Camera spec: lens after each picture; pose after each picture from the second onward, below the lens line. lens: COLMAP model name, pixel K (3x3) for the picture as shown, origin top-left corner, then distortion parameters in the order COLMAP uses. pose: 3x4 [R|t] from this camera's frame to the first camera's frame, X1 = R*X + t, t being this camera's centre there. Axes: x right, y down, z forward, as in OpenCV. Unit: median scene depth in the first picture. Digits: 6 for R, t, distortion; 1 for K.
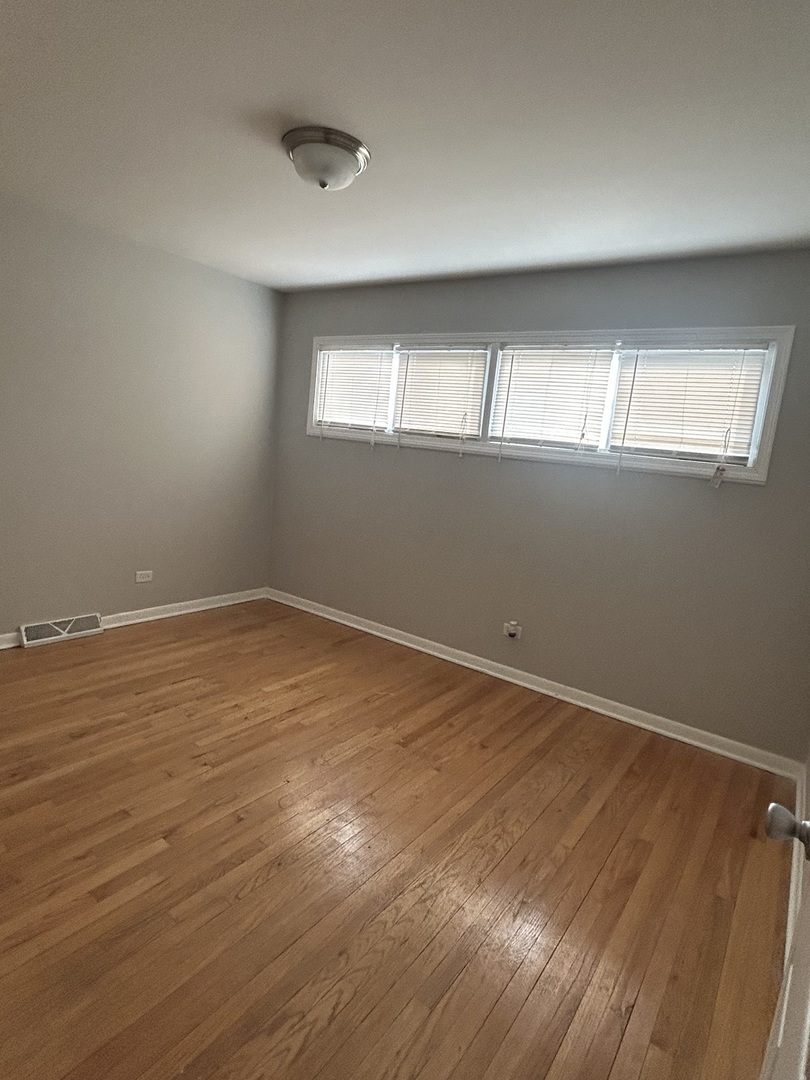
lens RADIAL K [[641.3, 0, 416.0], [0, 641.3, 540.5], [0, 0, 1]] dist [-0.005012, -0.000155]
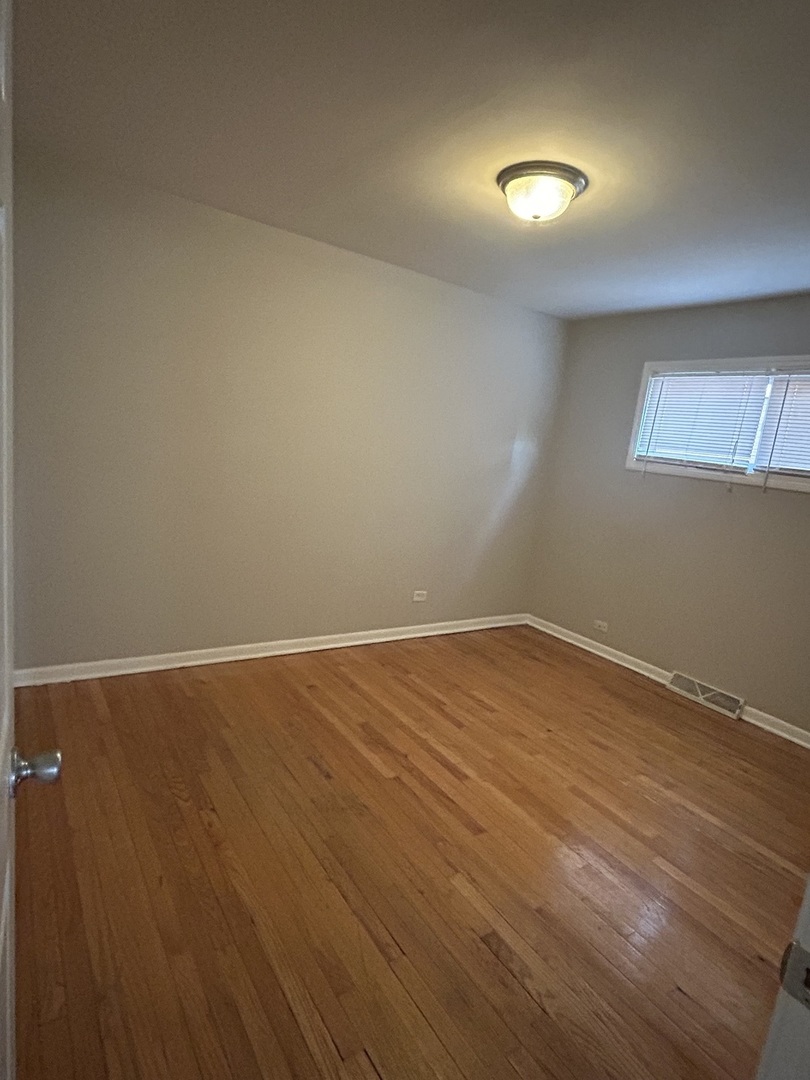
lens RADIAL K [[578.1, 0, 404.6], [0, 578.1, 540.3], [0, 0, 1]] dist [-0.004819, 0.000191]
pose [[0.952664, 0.070057, -0.295843, -0.184885], [-0.074324, 0.997229, -0.003189, -0.030171], [0.294799, 0.025026, 0.955231, 0.099510]]
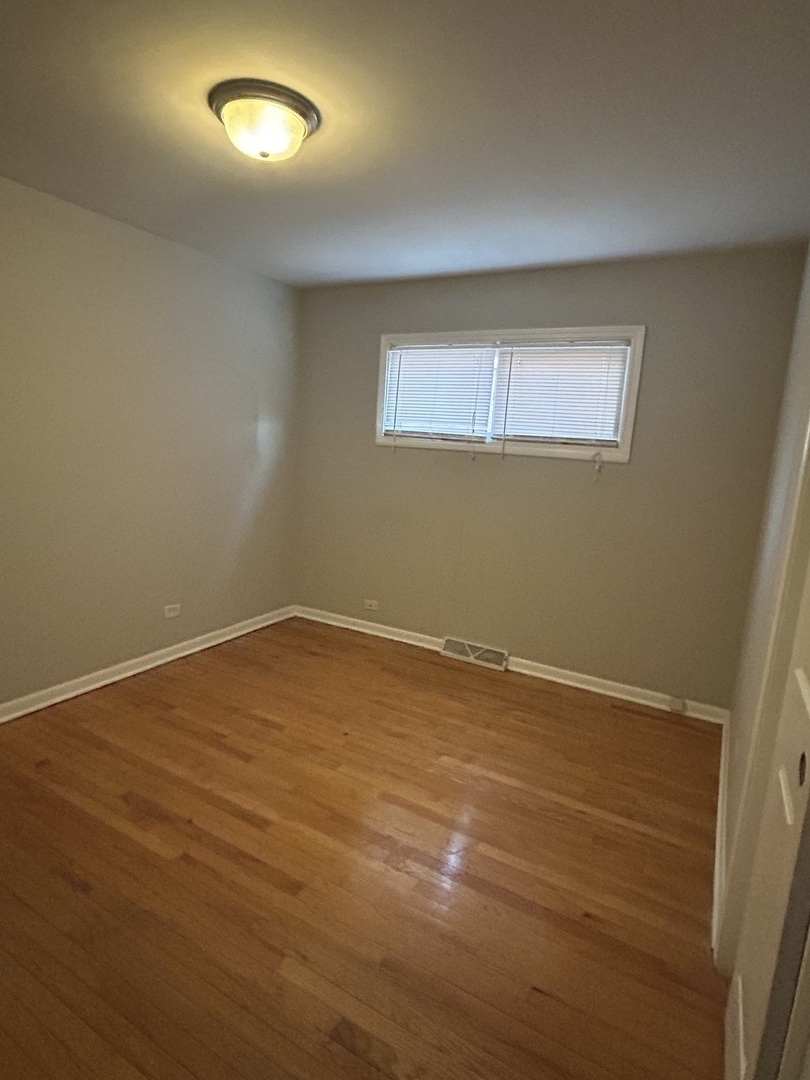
lens RADIAL K [[578.1, 0, 404.5], [0, 578.1, 537.2], [0, 0, 1]] dist [-0.004819, 0.000191]
pose [[0.988806, -0.059848, 0.136679, -0.209772], [0.056618, 0.998020, 0.027407, -0.045584], [-0.138049, -0.019362, 0.990236, 0.156186]]
